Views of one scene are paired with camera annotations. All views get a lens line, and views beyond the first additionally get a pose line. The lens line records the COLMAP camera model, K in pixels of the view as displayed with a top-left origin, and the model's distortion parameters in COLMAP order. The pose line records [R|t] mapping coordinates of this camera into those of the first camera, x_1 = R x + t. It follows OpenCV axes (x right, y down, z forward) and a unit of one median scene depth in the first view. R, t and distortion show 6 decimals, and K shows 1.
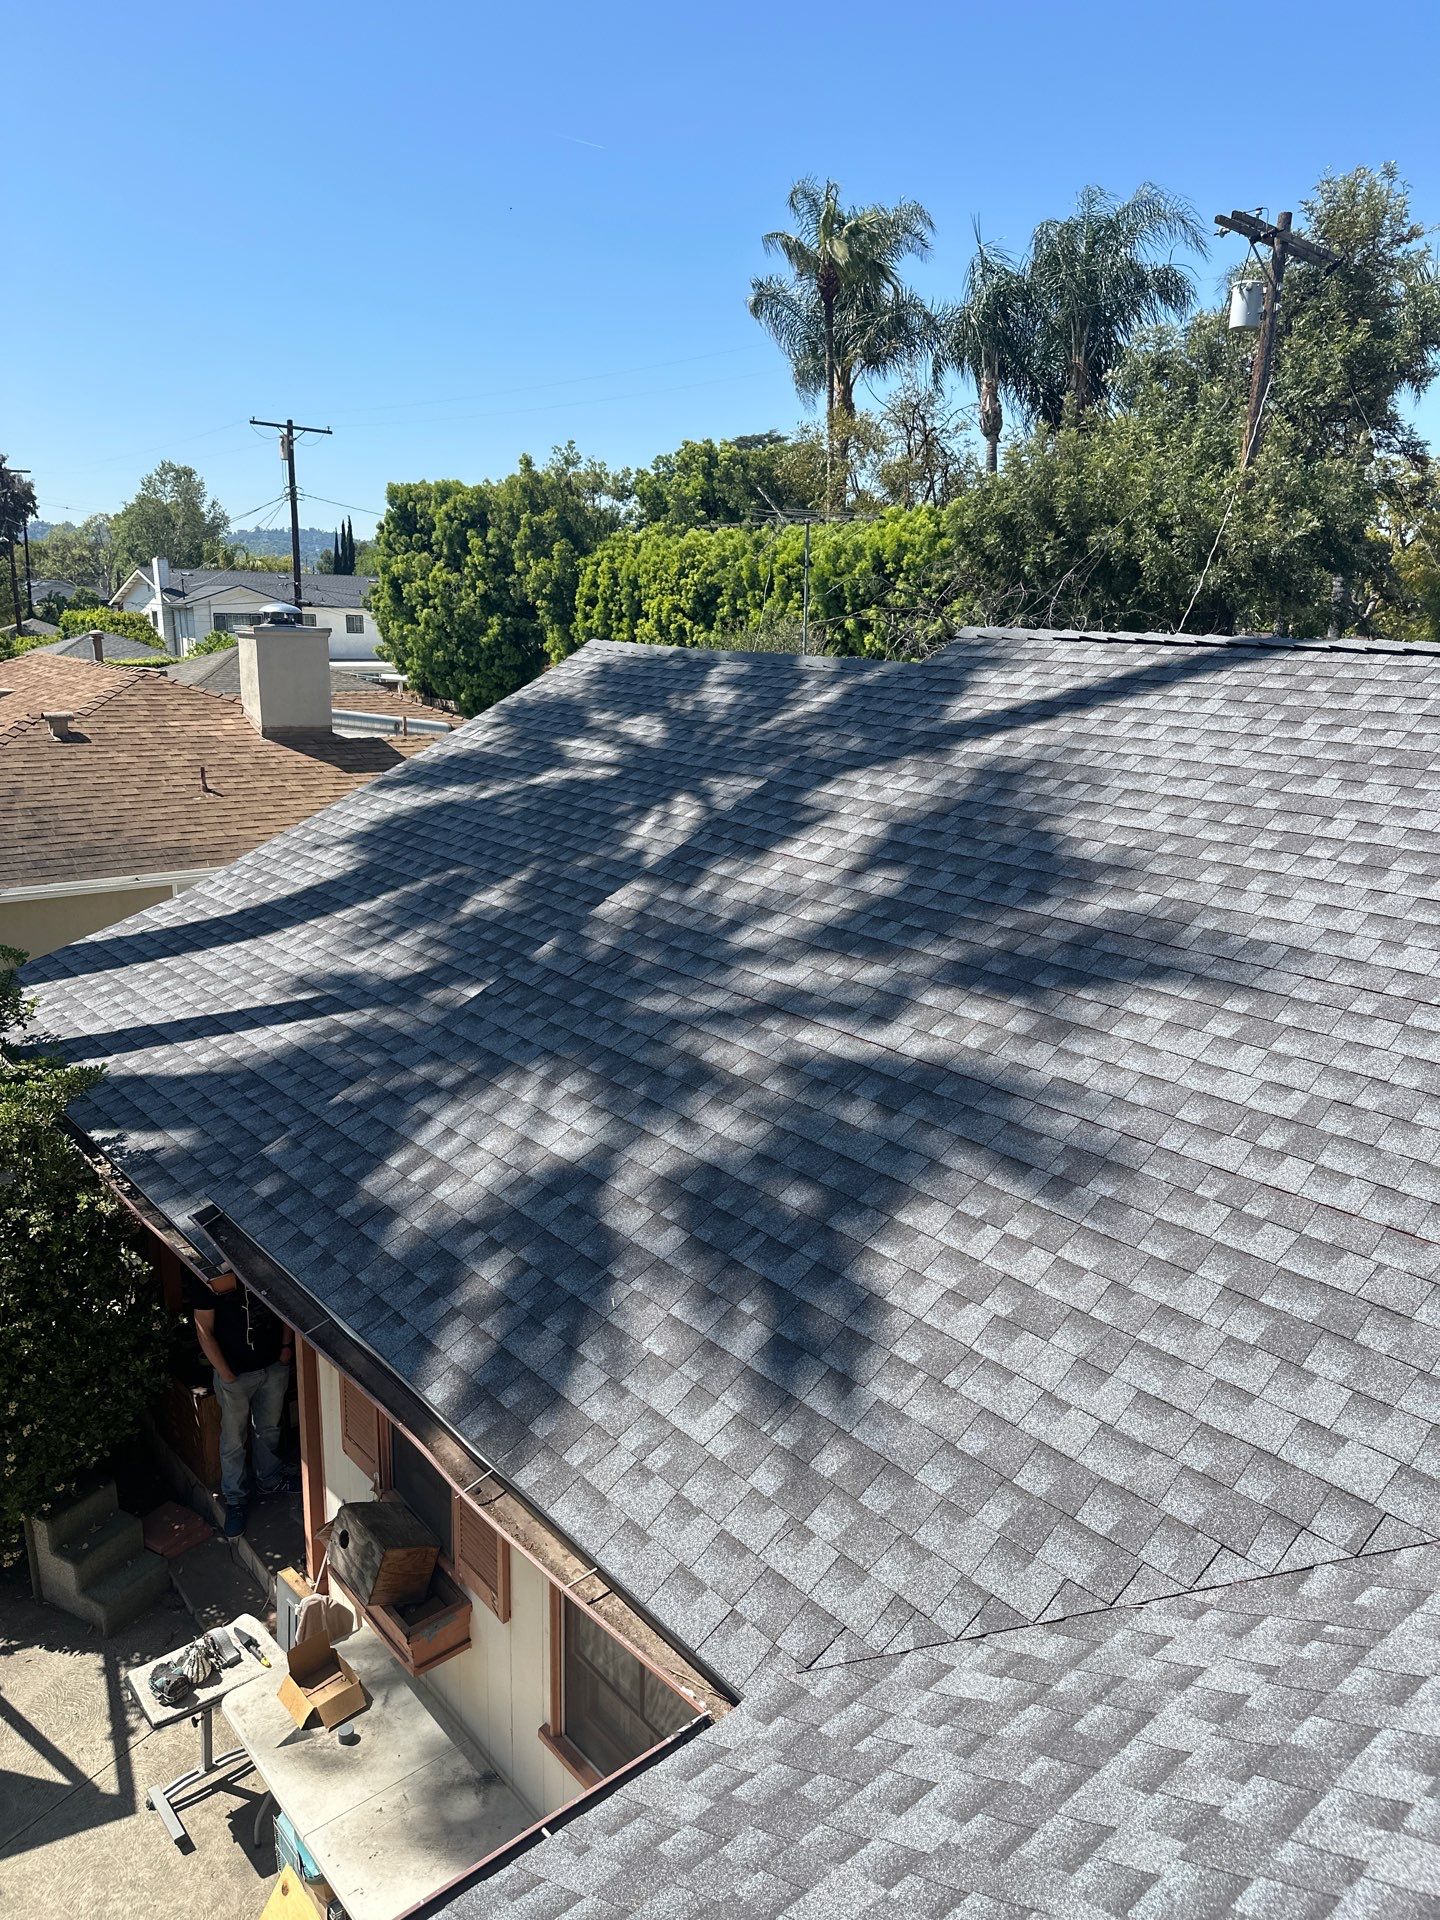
lens RADIAL K [[1347.7, 0, 720.0], [0, 1347.7, 960.0], [0, 0, 1]] dist [0.037378, -0.002624]
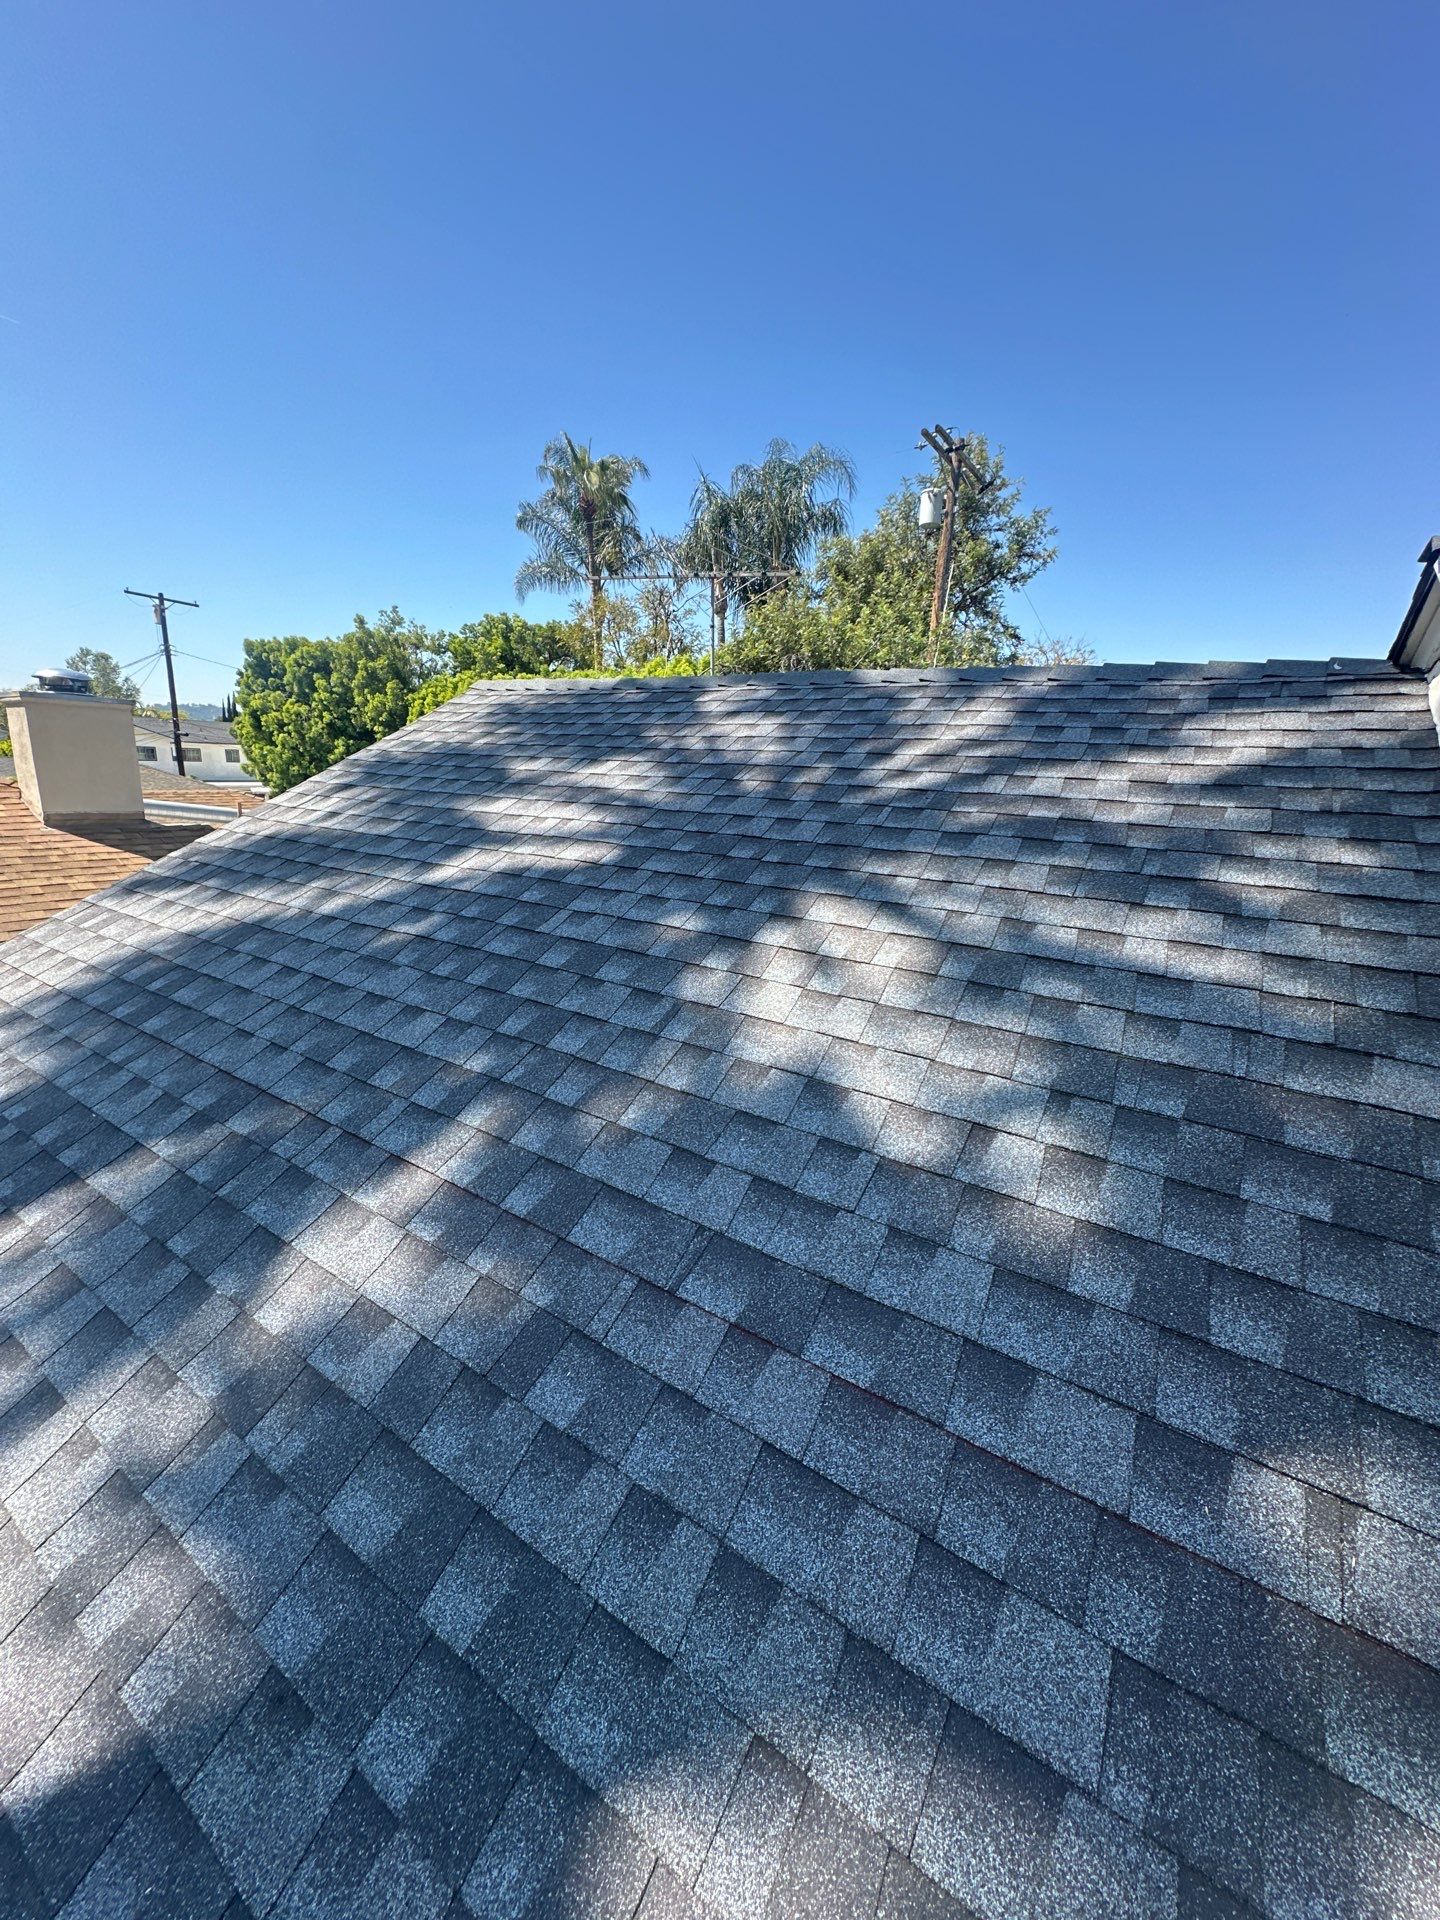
lens RADIAL K [[761.7, 0, 706.0], [0, 761.7, 958.4], [0, 0, 1]] dist [-0.002583, 0.000053]
pose [[0.962513, -0.056411, 0.265305, -0.036312], [0.057054, 0.998357, 0.005289, -0.030505], [-0.265167, 0.010046, 0.964150, 0.216977]]
